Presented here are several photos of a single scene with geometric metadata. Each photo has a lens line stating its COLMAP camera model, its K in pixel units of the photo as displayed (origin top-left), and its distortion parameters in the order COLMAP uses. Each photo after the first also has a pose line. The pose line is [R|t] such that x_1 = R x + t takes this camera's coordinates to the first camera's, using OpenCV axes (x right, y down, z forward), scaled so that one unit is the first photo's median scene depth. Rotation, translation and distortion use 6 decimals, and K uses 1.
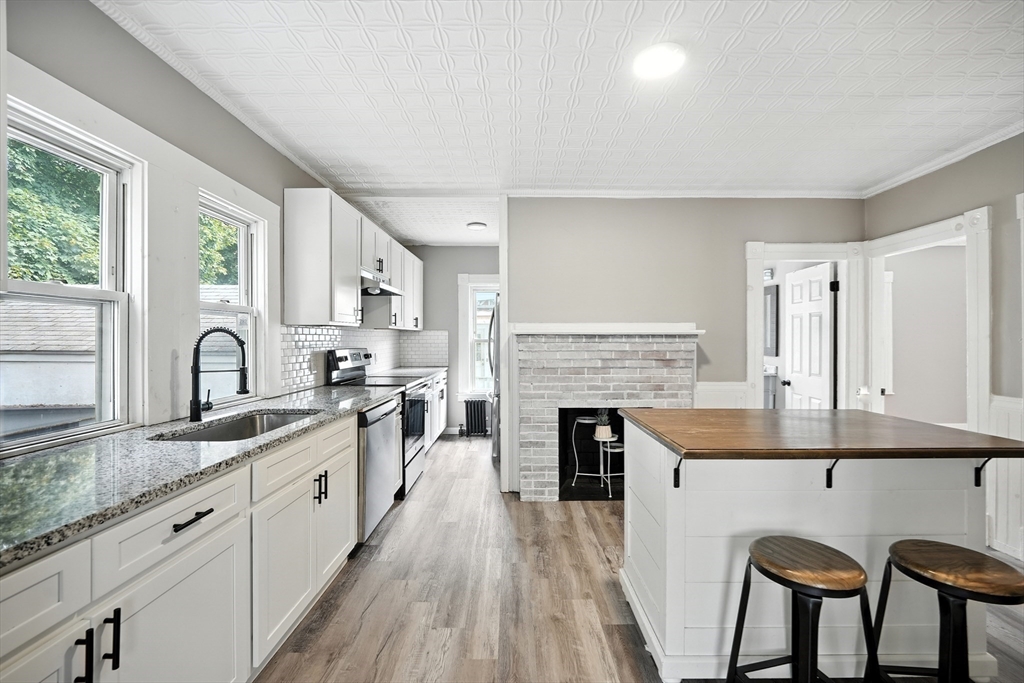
lens RADIAL K [[419.4, 0, 505.7], [0, 419.4, 338.5], [0, 0, 1]] dist [-0.001553, -0.002714]
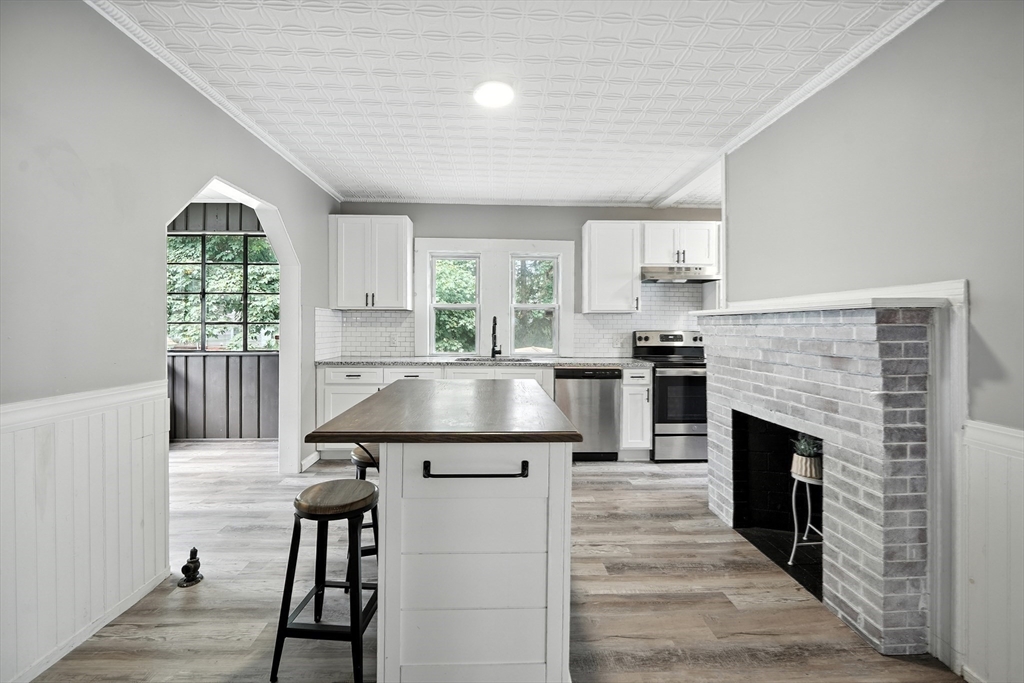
lens RADIAL K [[419.4, 0, 510.9], [0, 419.4, 326.8], [0, 0, 1]] dist [-0.001553, -0.002714]
pose [[0.065316, 0.002741, -0.997861, 0.899975], [-0.005155, 0.999984, 0.002409, 0.013096], [0.997851, 0.004987, 0.065329, 0.547532]]
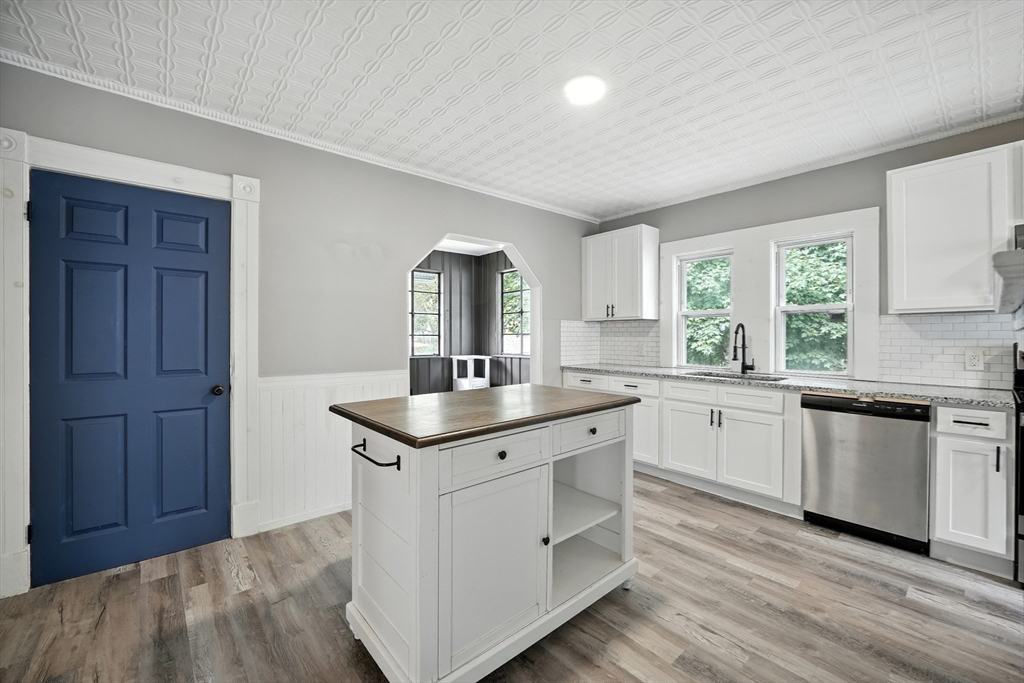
lens RADIAL K [[419.4, 0, 523.8], [0, 419.4, 335.5], [0, 0, 1]] dist [-0.001553, -0.002714]
pose [[-0.727230, 0.004520, -0.686379, 0.727204], [0.003721, 0.999990, 0.002643, 0.010124], [0.686384, -0.000632, -0.727239, 0.975317]]
